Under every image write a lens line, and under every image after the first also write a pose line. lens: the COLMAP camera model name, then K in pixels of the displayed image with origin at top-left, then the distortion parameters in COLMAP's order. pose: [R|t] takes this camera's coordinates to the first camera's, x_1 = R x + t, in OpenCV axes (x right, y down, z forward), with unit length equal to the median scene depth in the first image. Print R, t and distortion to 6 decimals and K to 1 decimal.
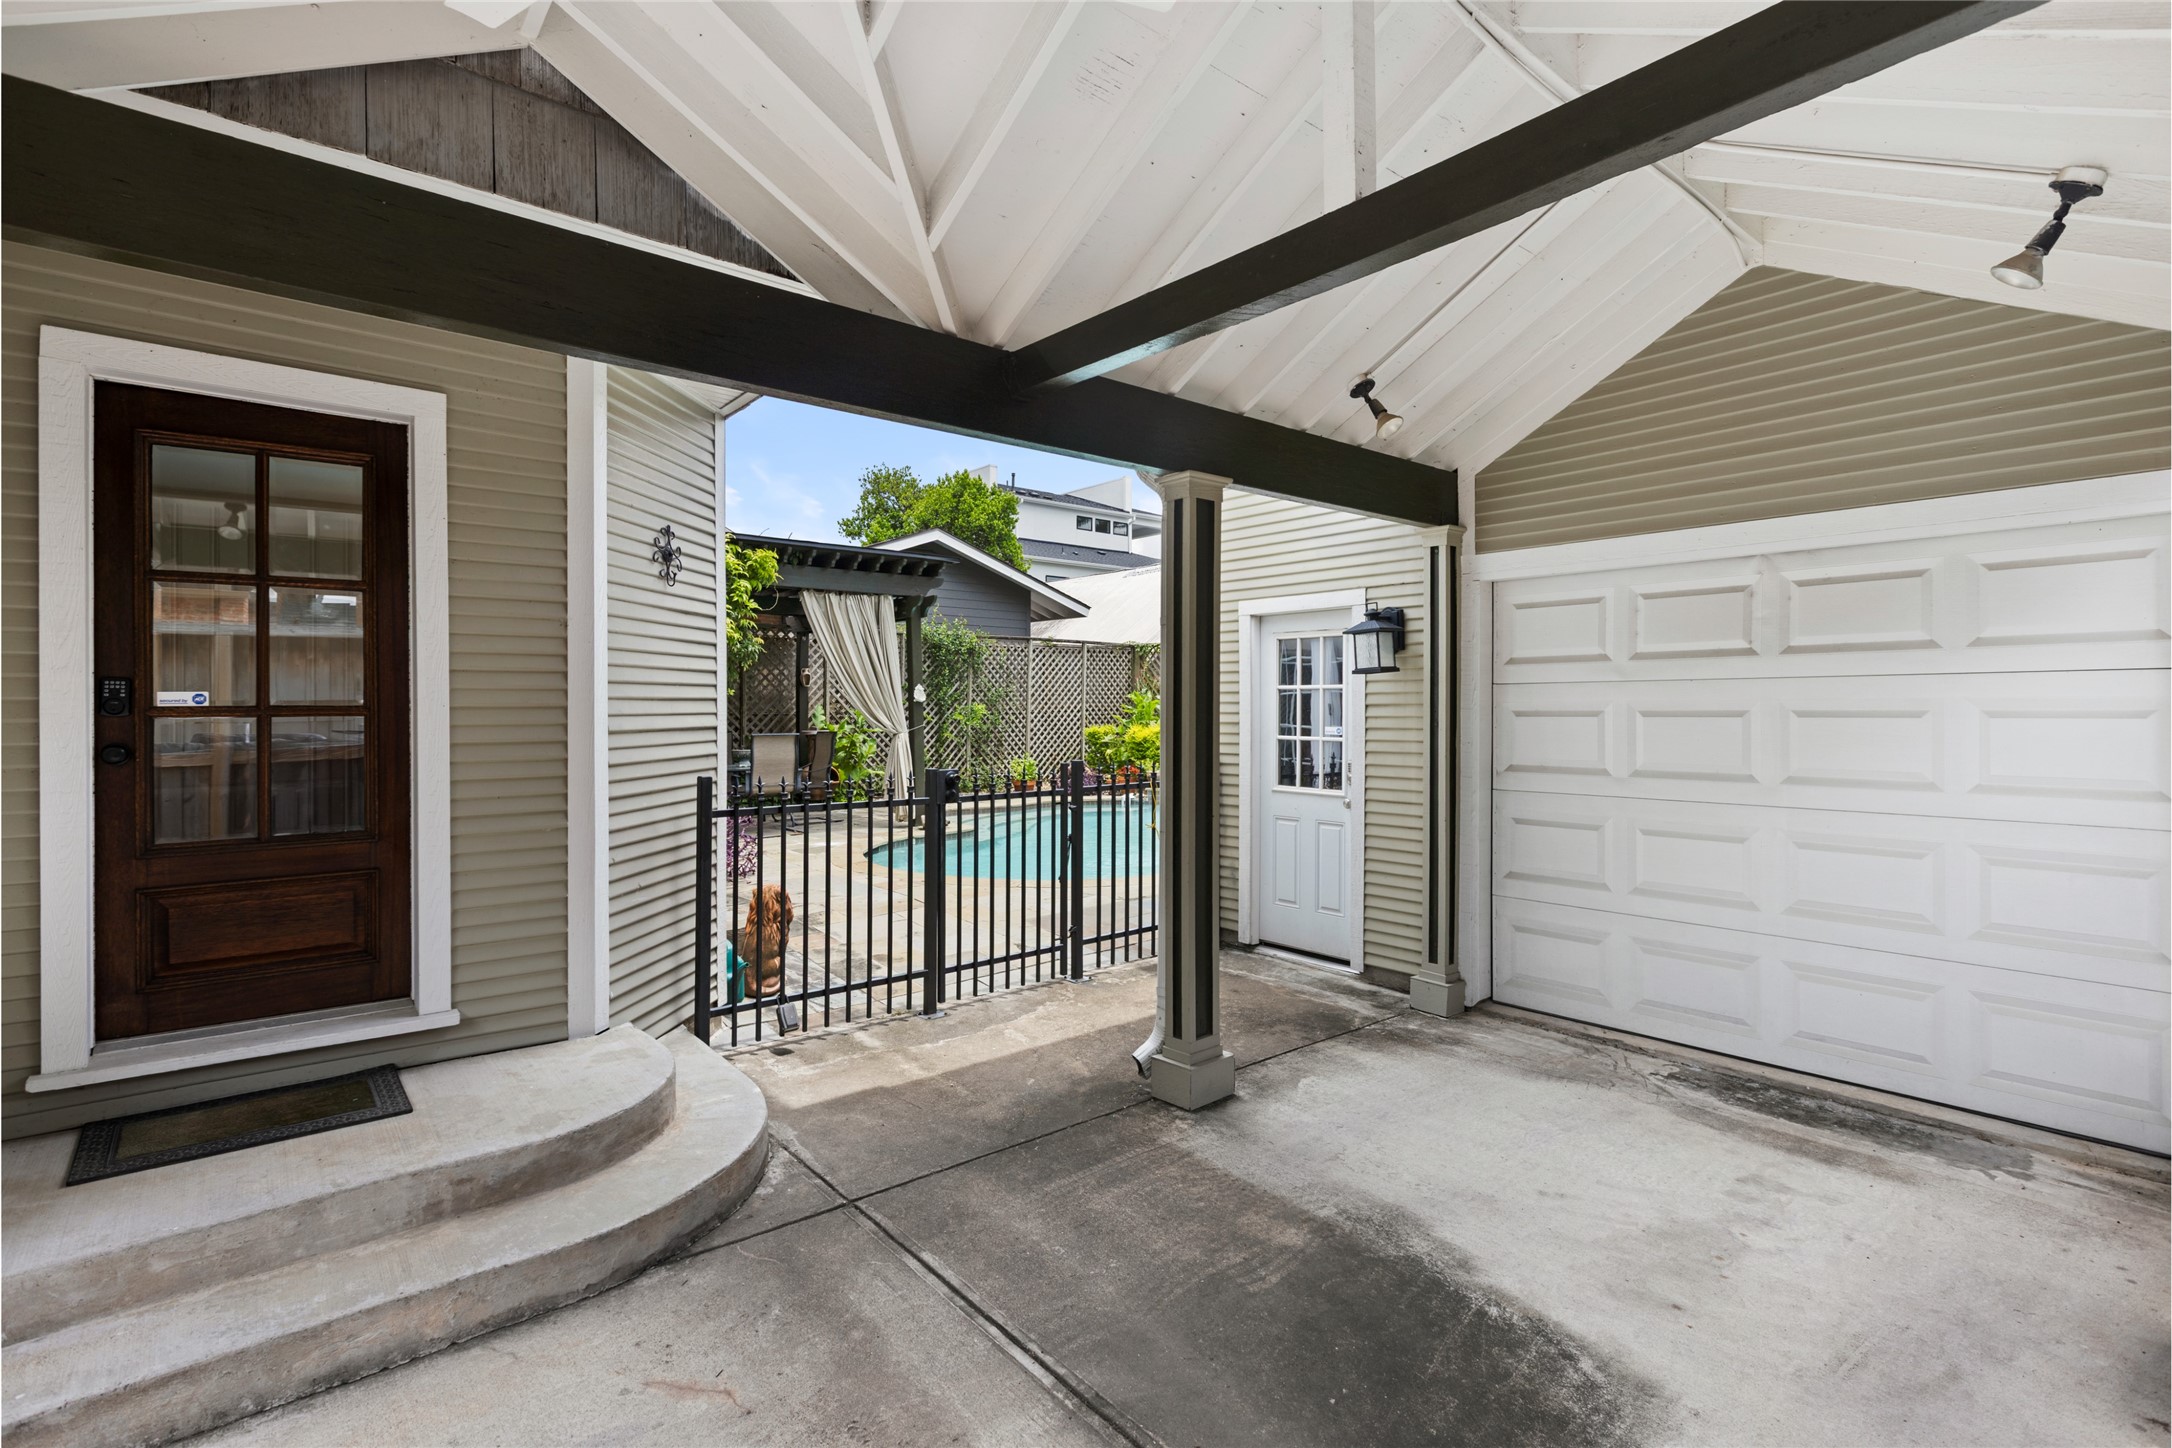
lens RADIAL K [[999.7, 0, 1085.0], [0, 999.7, 709.0], [0, 0, 1]] dist [-0.002785, -0.000502]
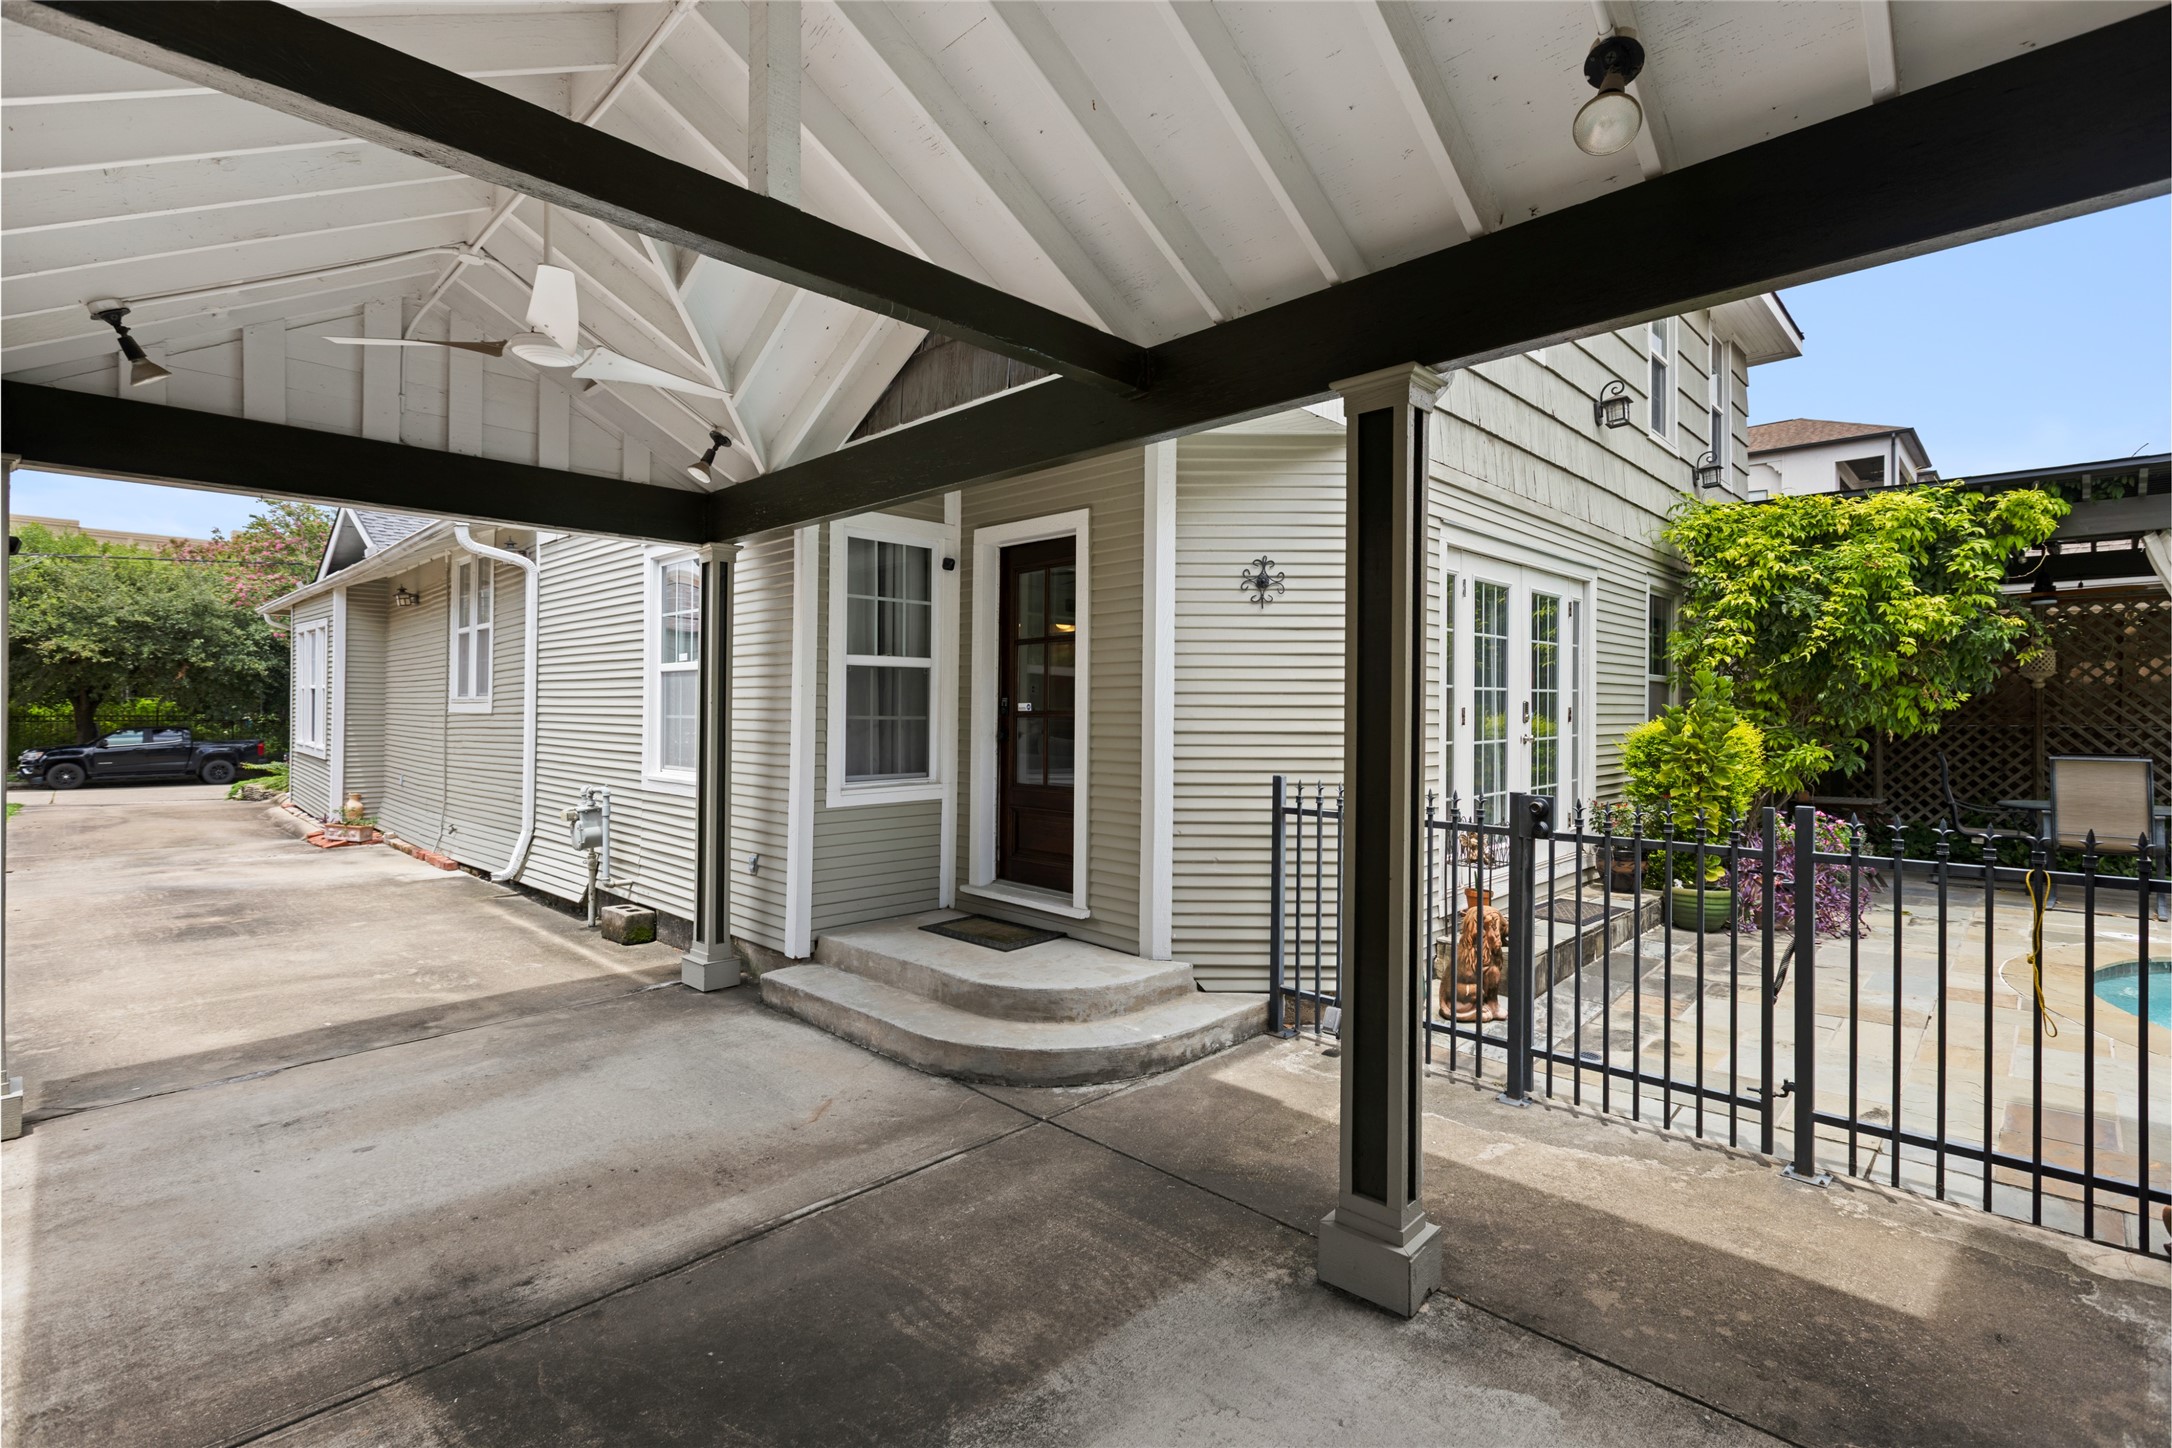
lens RADIAL K [[999.7, 0, 1085.0], [0, 999.7, 709.0], [0, 0, 1]] dist [-0.002785, -0.000502]
pose [[0.096877, -0.003257, -0.995291, 0.812238], [-0.010074, 0.999940, -0.004253, 0.000894], [0.995245, 0.010439, 0.096838, 0.772591]]
